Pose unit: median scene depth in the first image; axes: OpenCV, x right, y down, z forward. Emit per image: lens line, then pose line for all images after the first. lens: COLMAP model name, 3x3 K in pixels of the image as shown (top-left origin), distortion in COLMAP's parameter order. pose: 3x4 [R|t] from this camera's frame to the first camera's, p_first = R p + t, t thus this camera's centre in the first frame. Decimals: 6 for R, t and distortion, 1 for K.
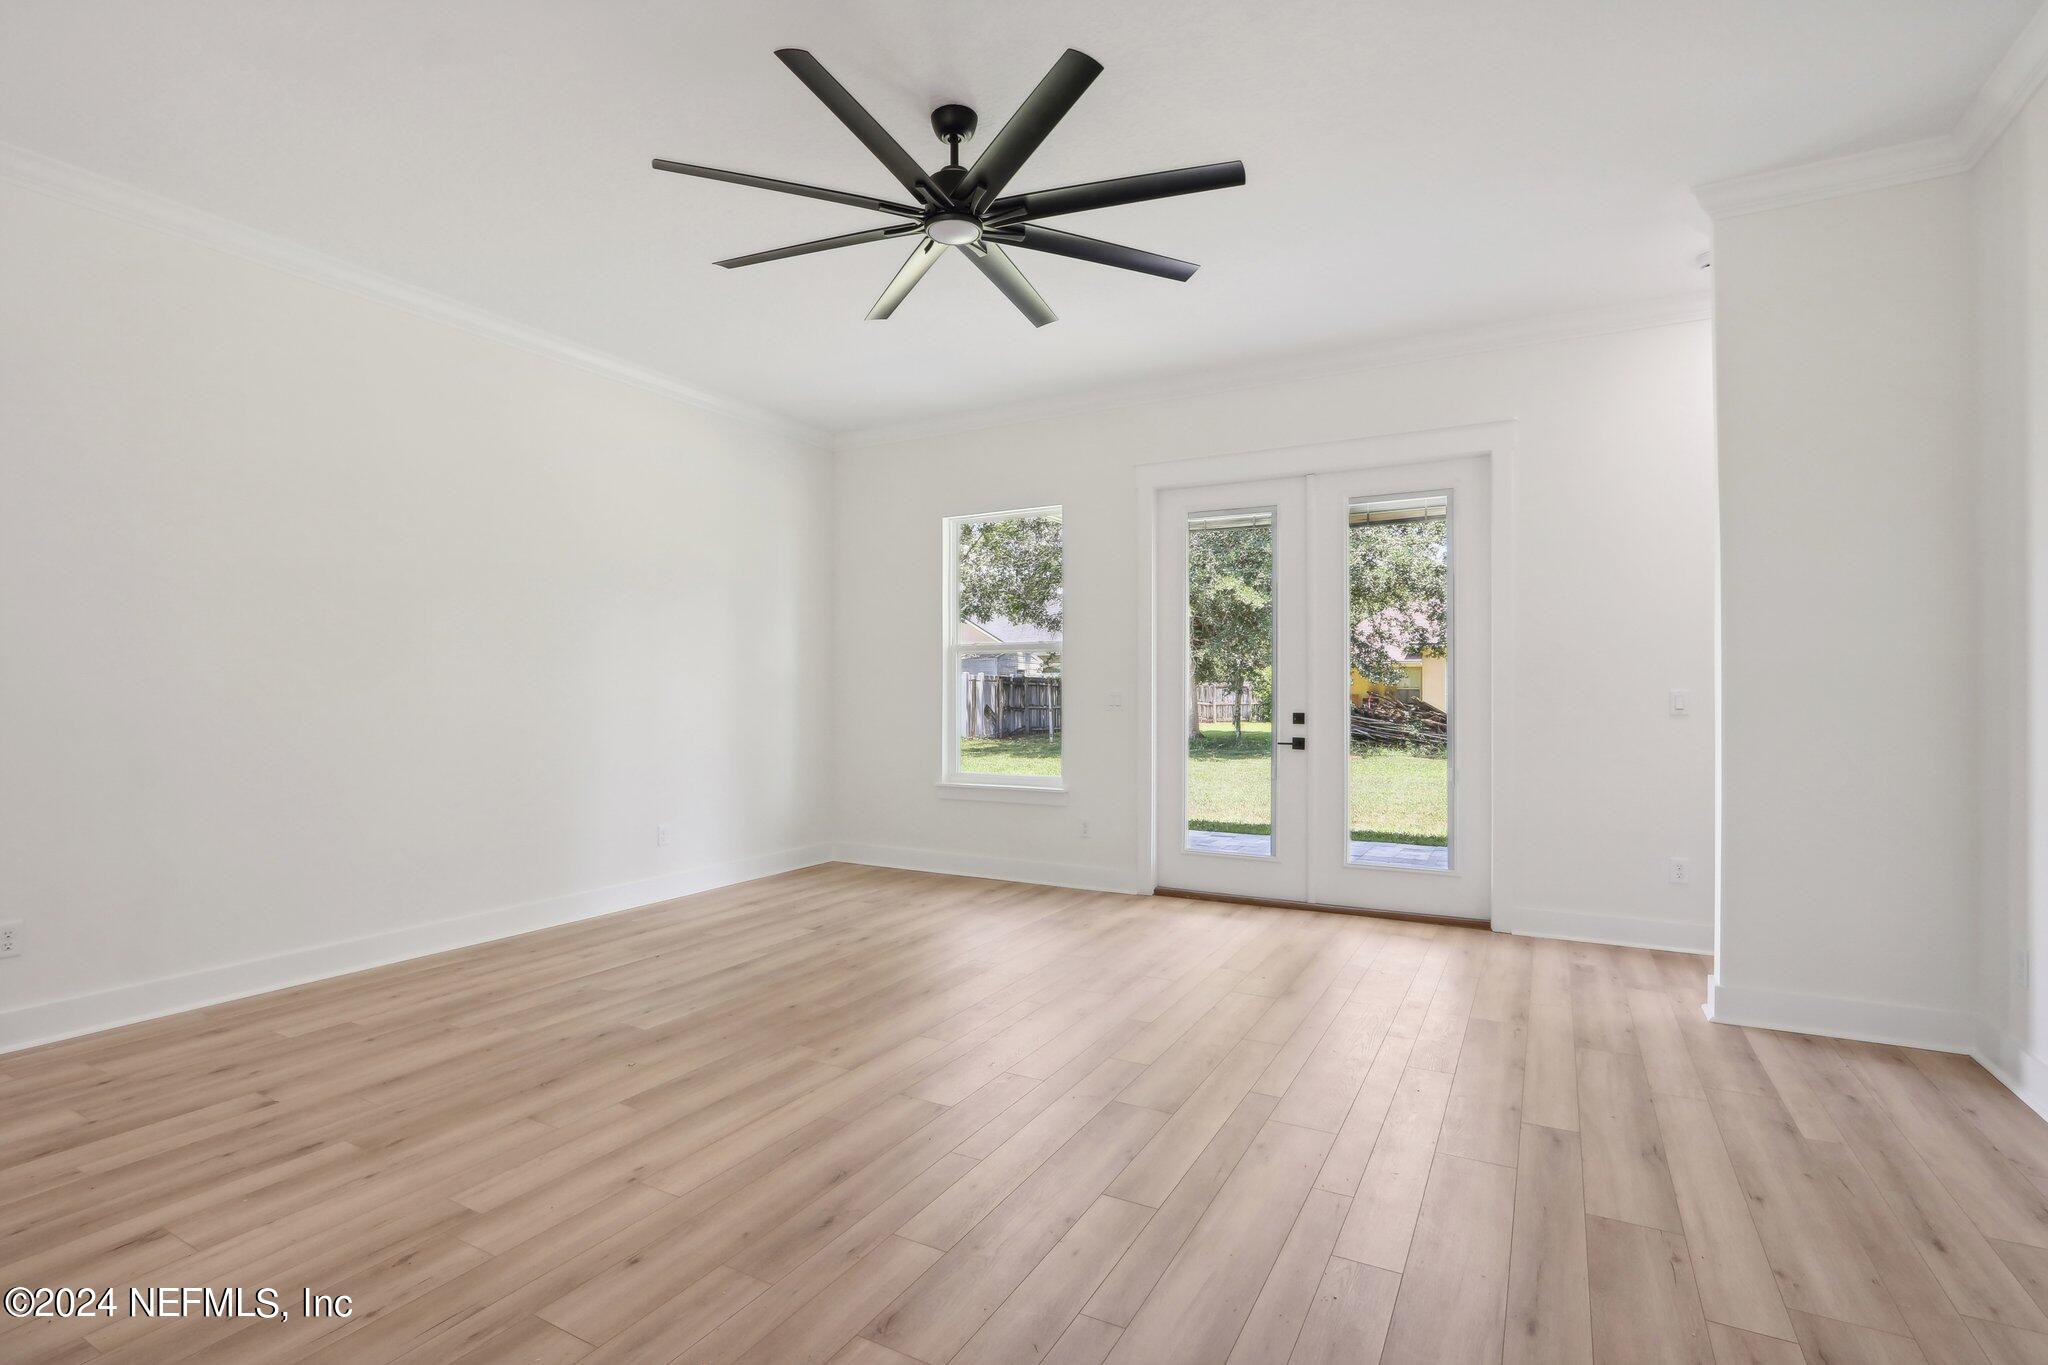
lens RADIAL K [[975.1, 0, 1004.8], [0, 975.1, 685.5], [0, 0, 1]] dist [-0.015594, 0.002059]
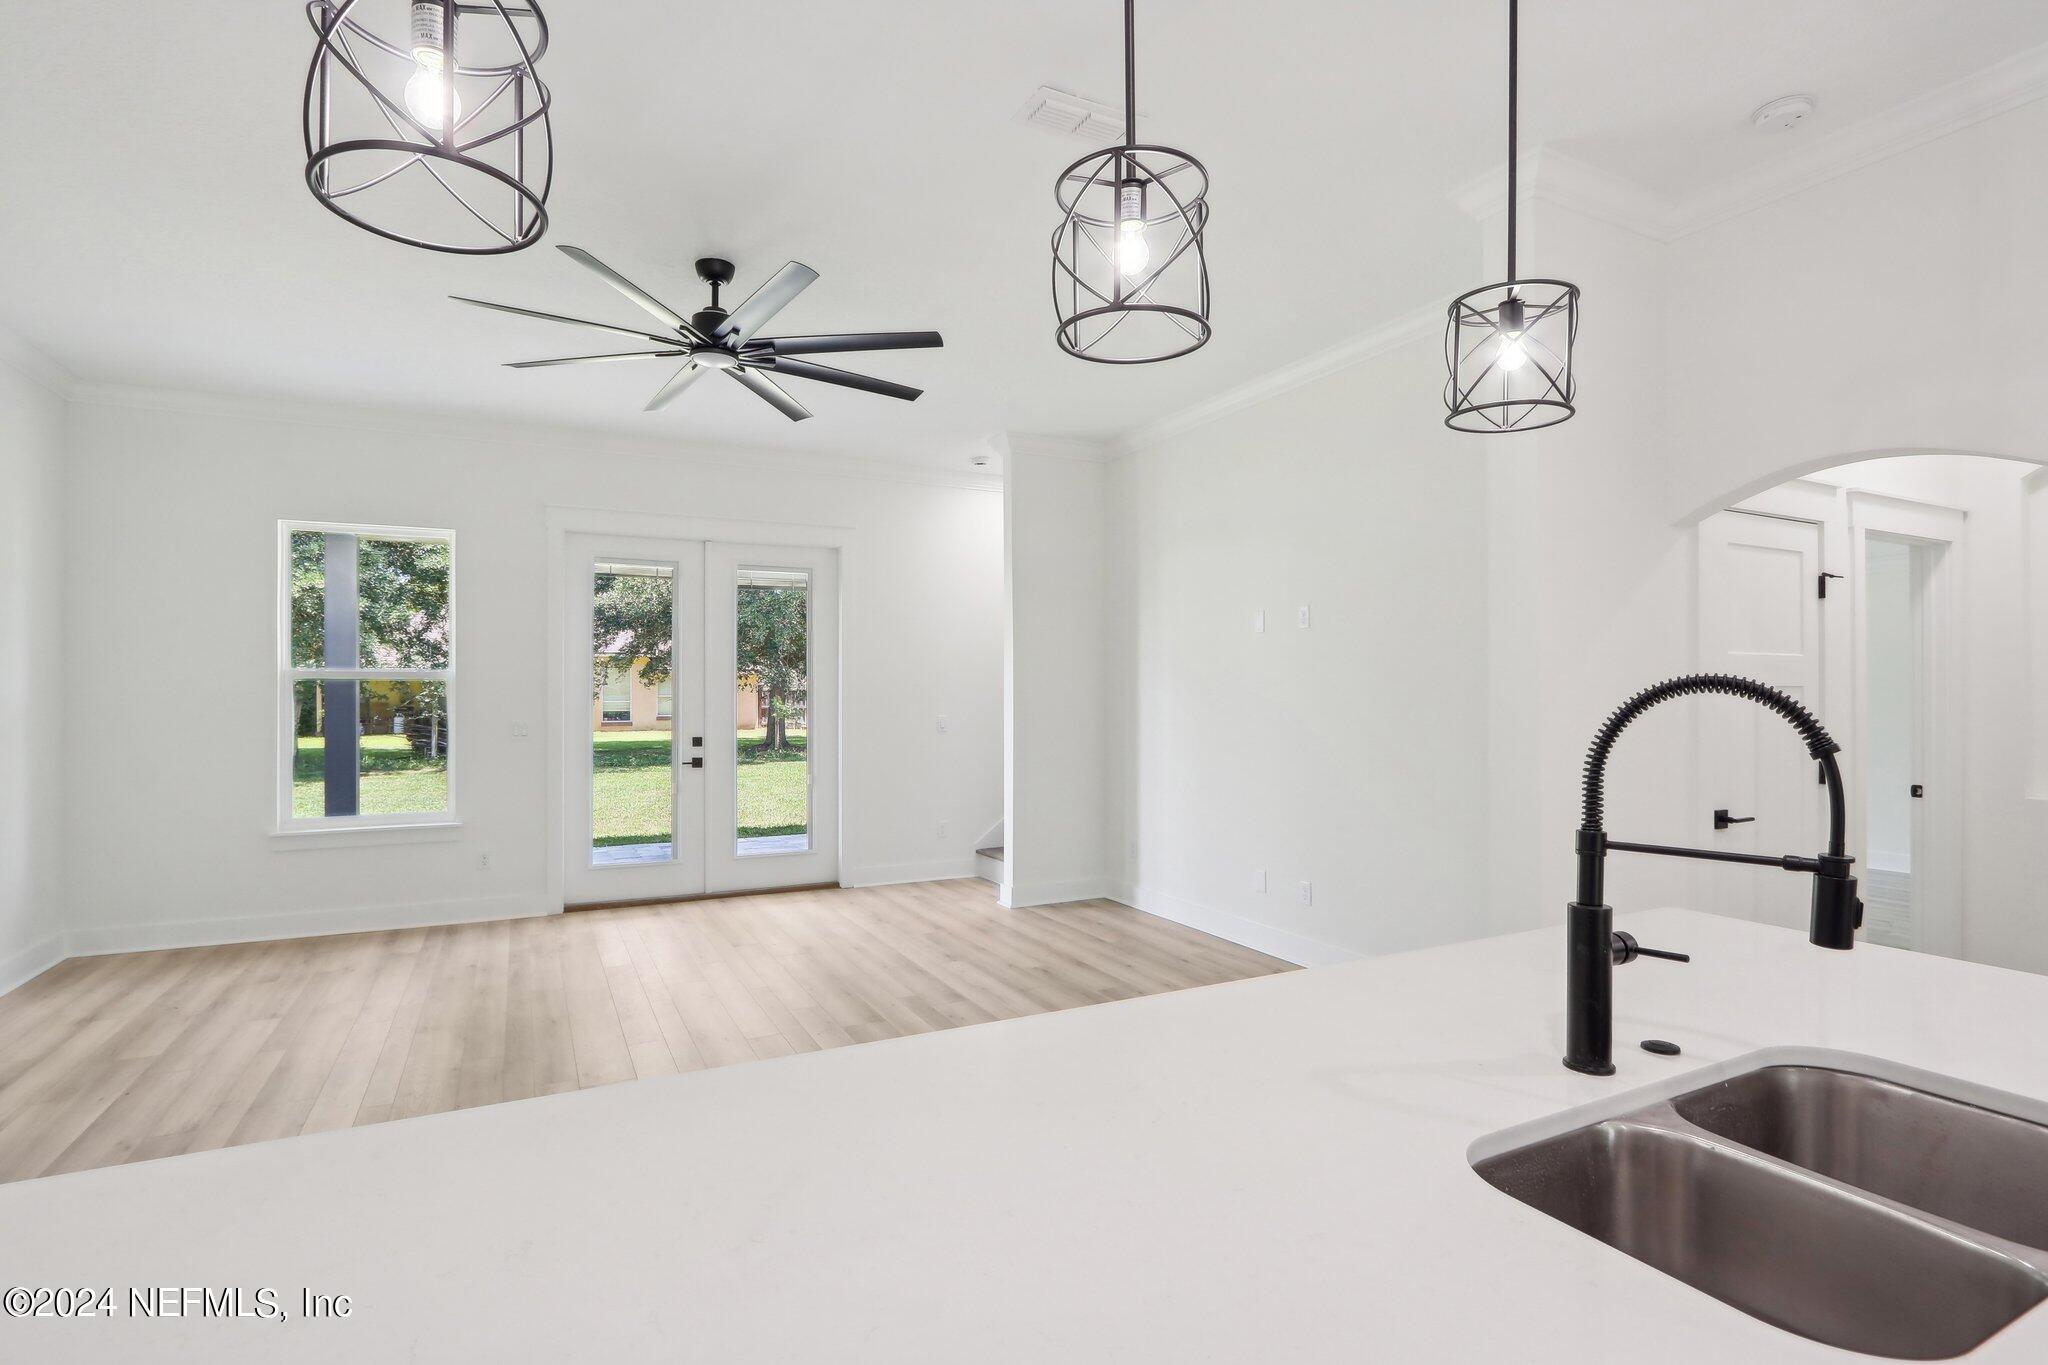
lens RADIAL K [[975.1, 0, 1004.8], [0, 975.1, 685.5], [0, 0, 1]] dist [-0.015594, 0.002059]
pose [[0.557645, 0.007096, 0.830049, -0.503488], [-0.004945, 0.999974, -0.005227, -0.032530], [-0.830065, -0.001190, 0.557666, 0.012503]]
